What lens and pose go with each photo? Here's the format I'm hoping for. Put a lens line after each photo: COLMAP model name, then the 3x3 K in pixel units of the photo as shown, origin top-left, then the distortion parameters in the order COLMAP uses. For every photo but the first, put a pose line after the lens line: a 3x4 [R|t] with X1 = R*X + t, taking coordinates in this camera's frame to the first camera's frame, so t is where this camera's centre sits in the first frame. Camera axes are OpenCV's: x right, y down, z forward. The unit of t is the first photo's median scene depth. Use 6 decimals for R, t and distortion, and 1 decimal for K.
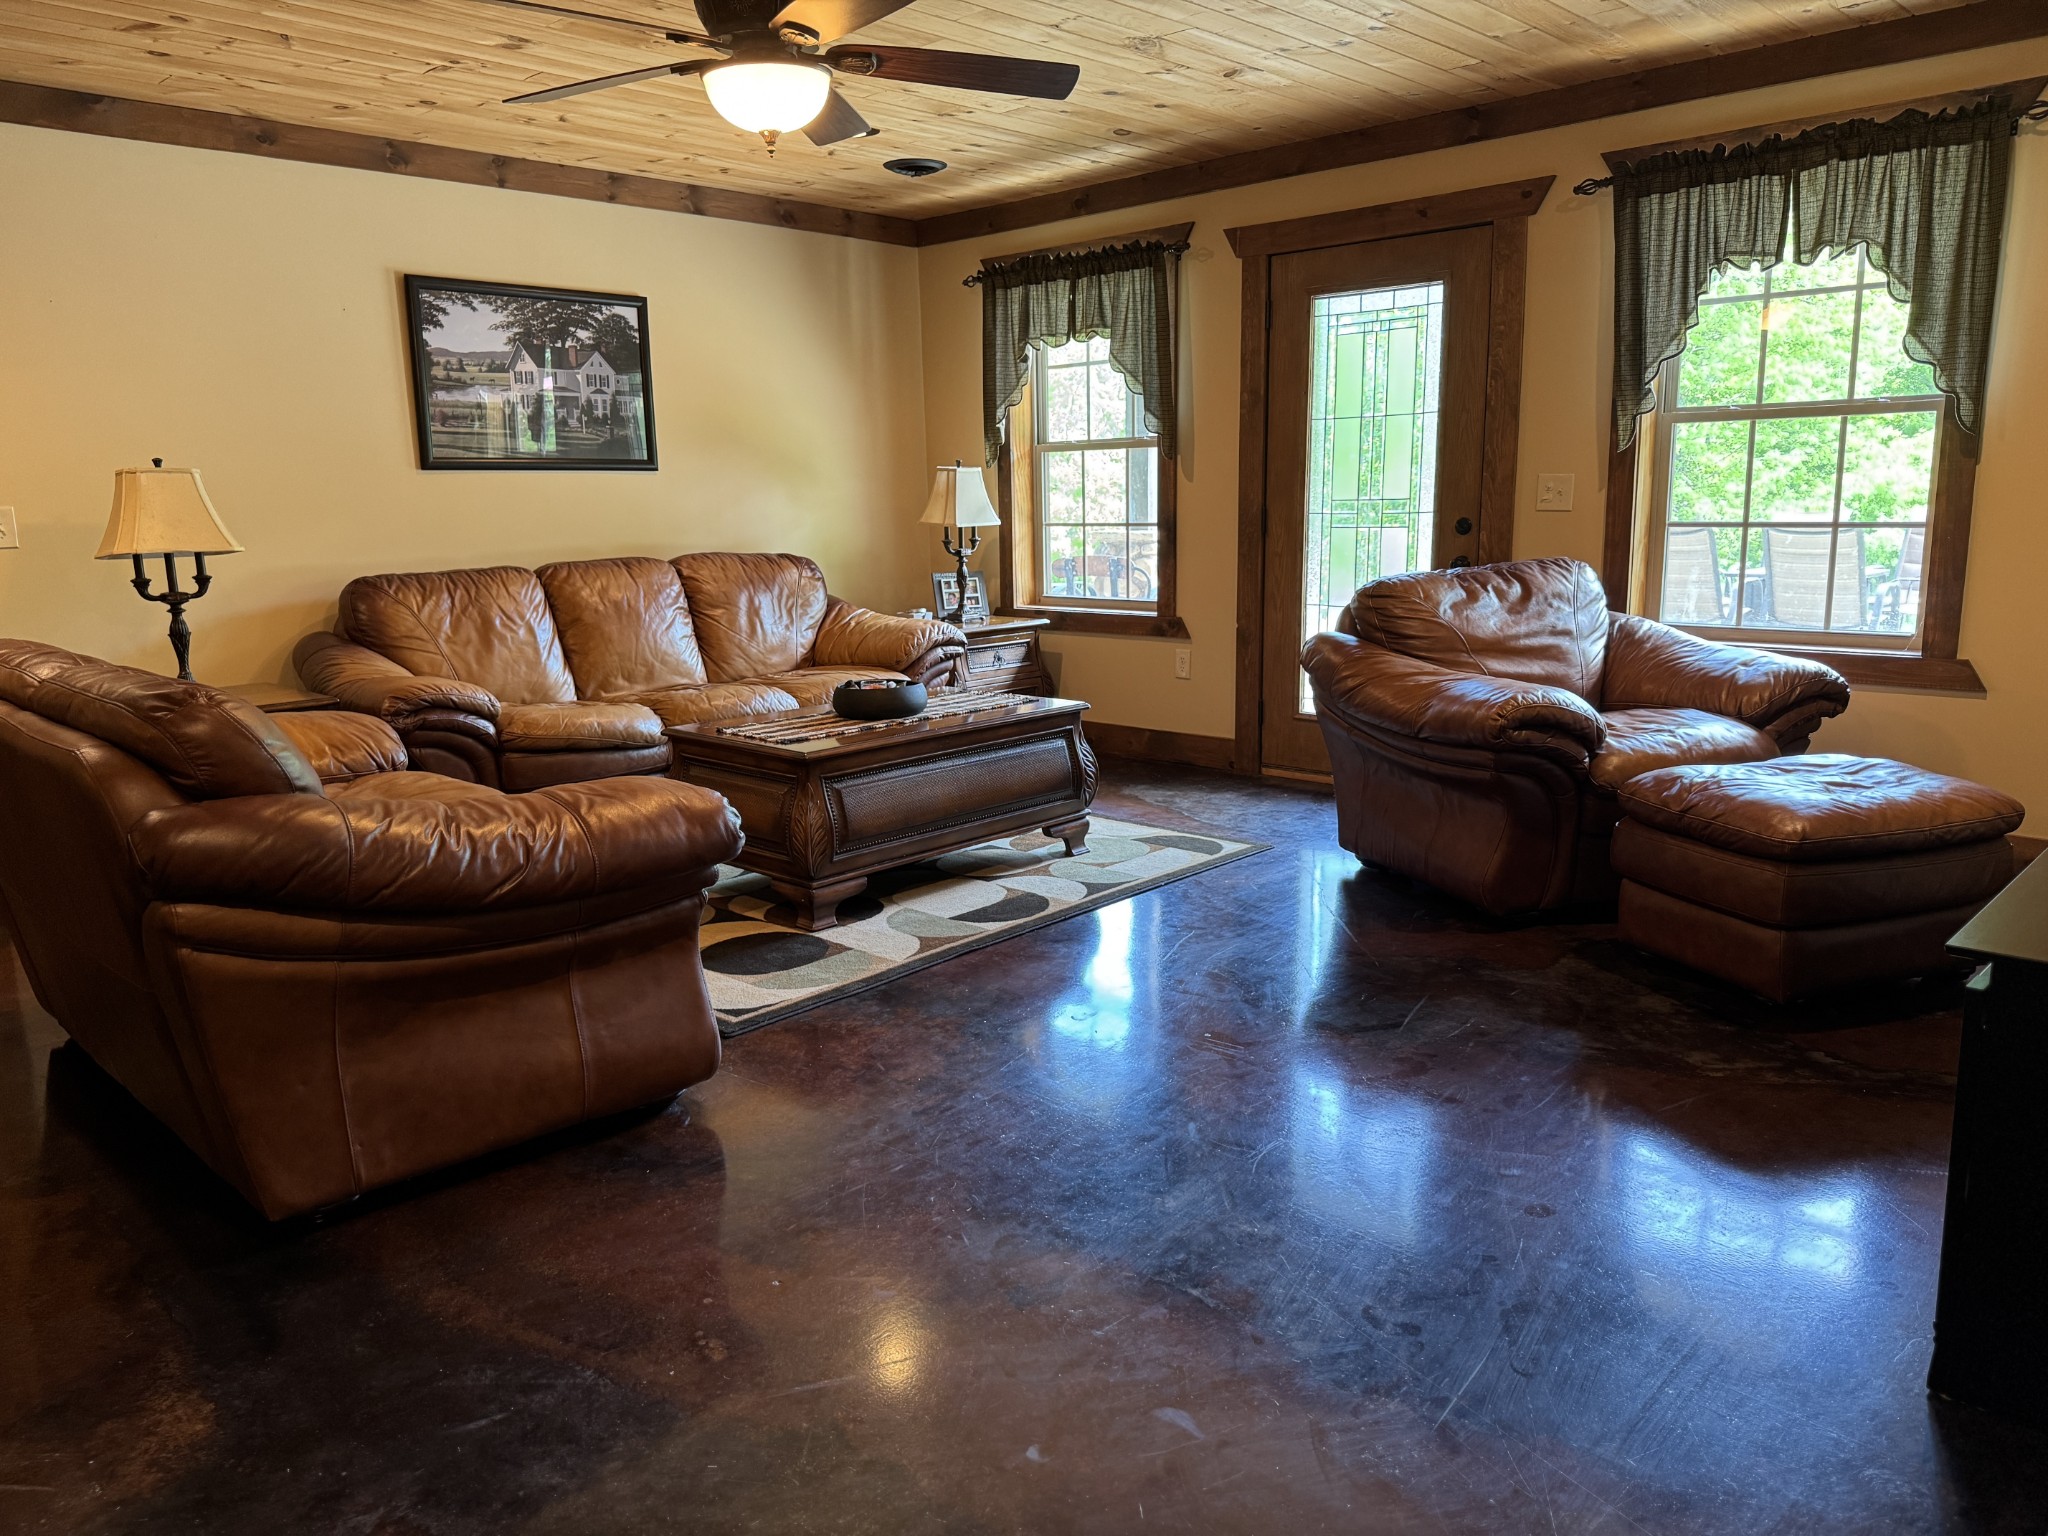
lens RADIAL K [[1484.5, 0, 1027.6], [0, 1484.5, 759.9], [0, 0, 1]] dist [0.063061, -0.007560]
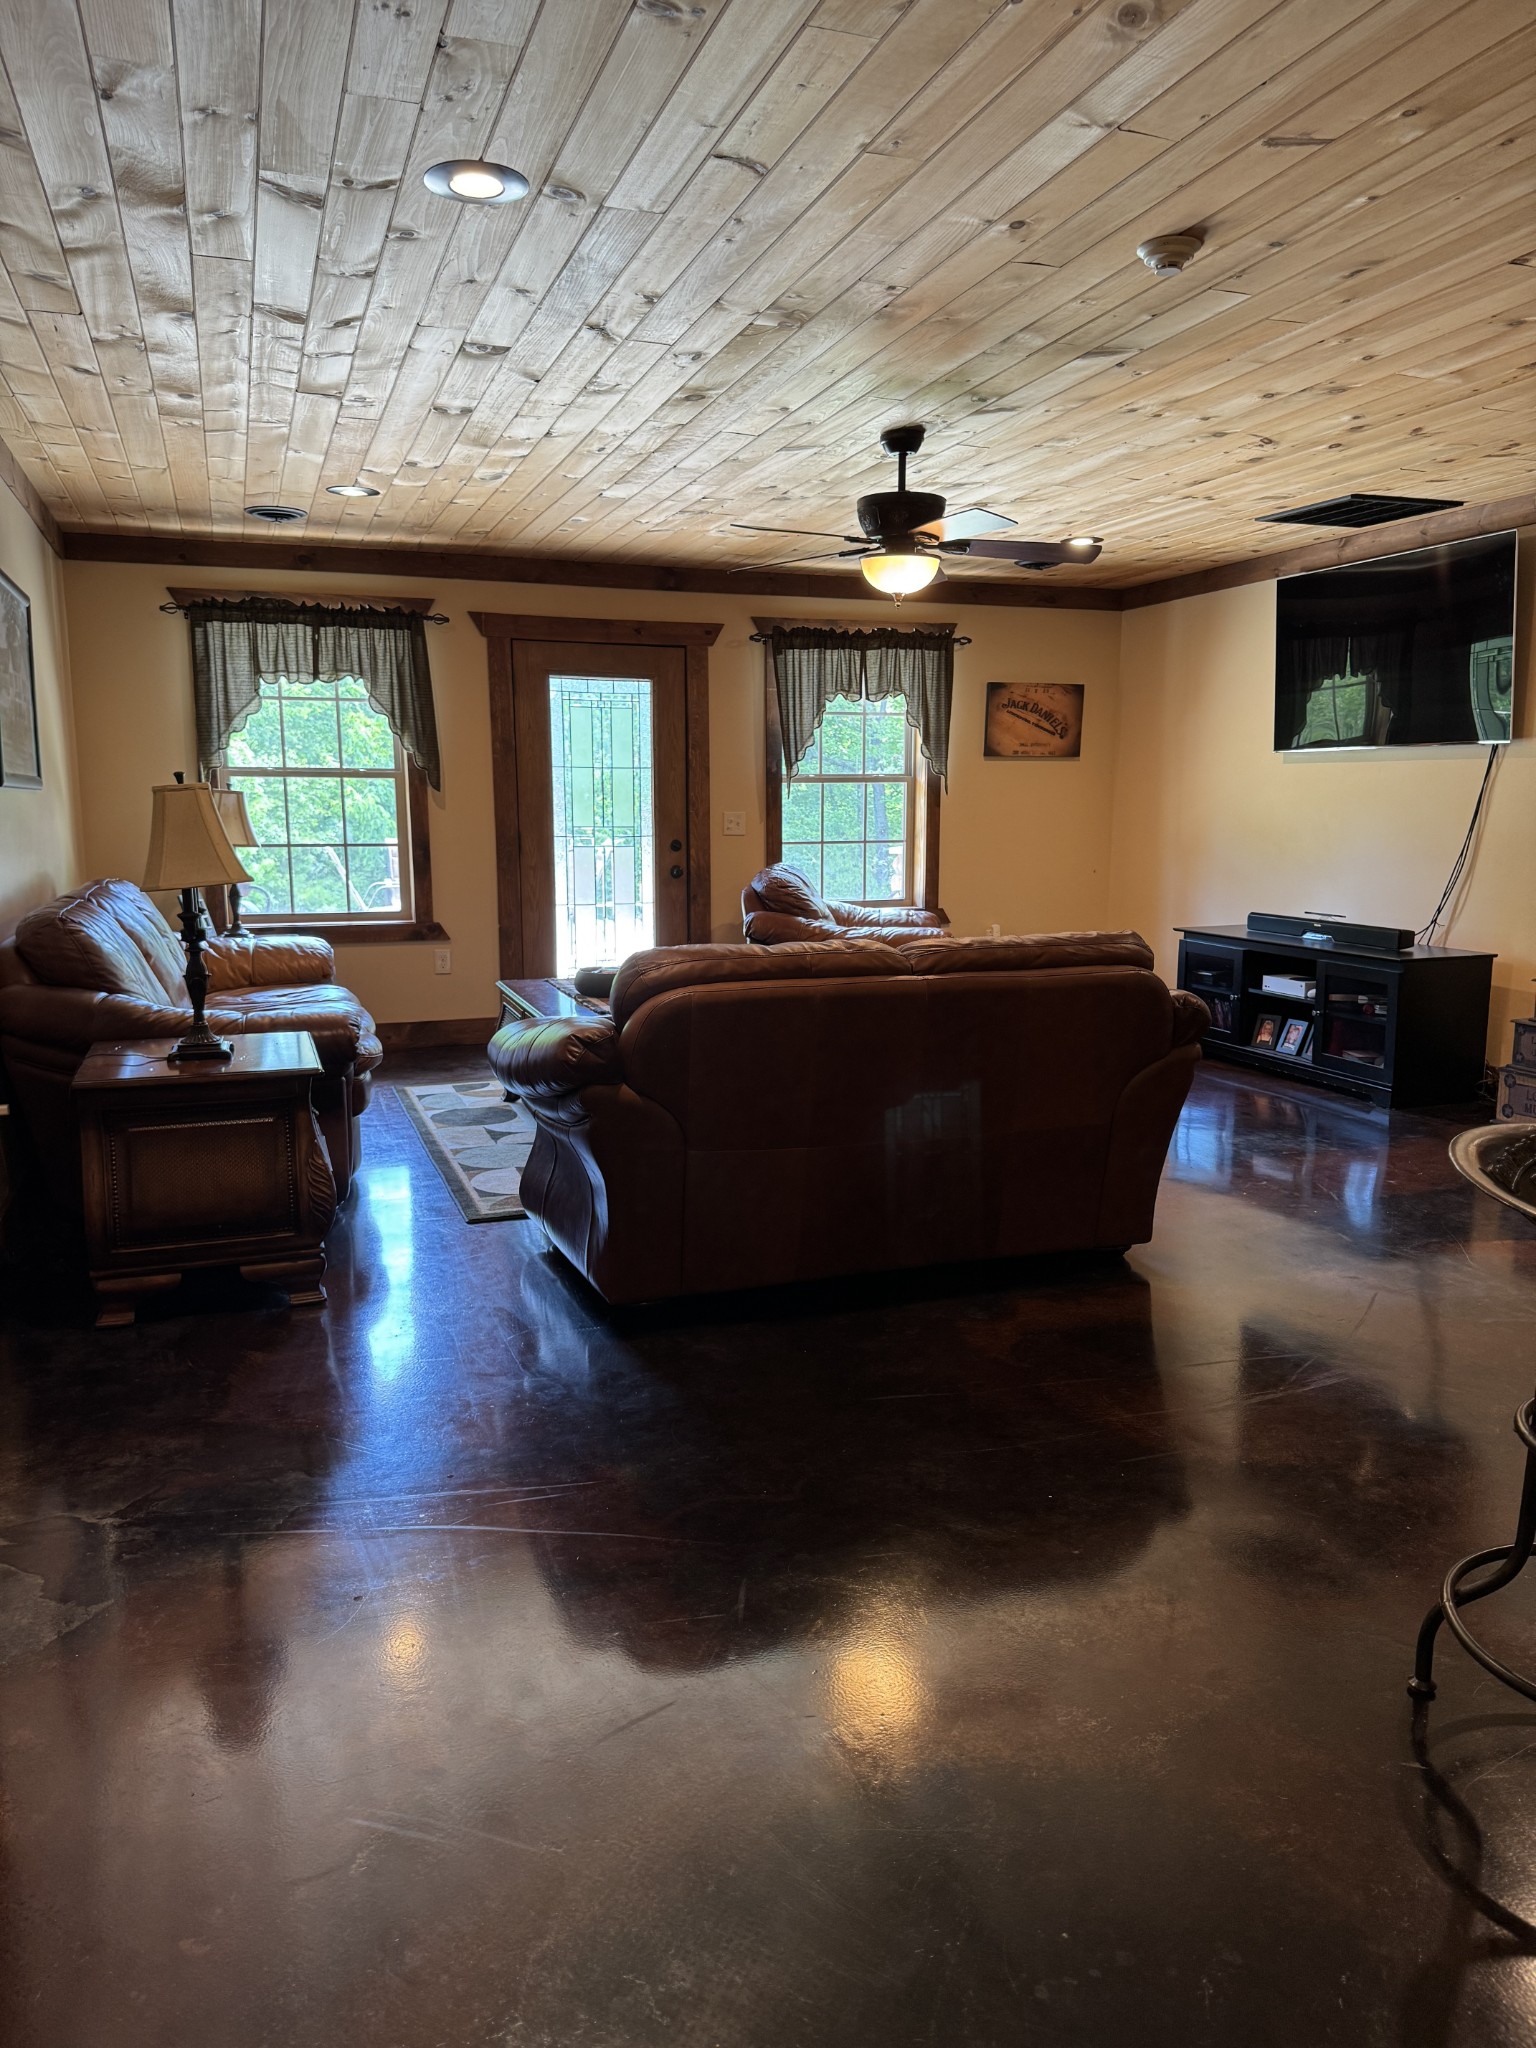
lens RADIAL K [[1484.5, 0, 771.2], [0, 1484.5, 1027.6], [0, 0, 1]] dist [0.063061, -0.007560]
pose [[0.462676, -0.111807, 0.879449, -0.902569], [0.149861, 0.987603, 0.046716, -0.031311], [-0.873769, 0.110181, 0.473695, 0.227788]]
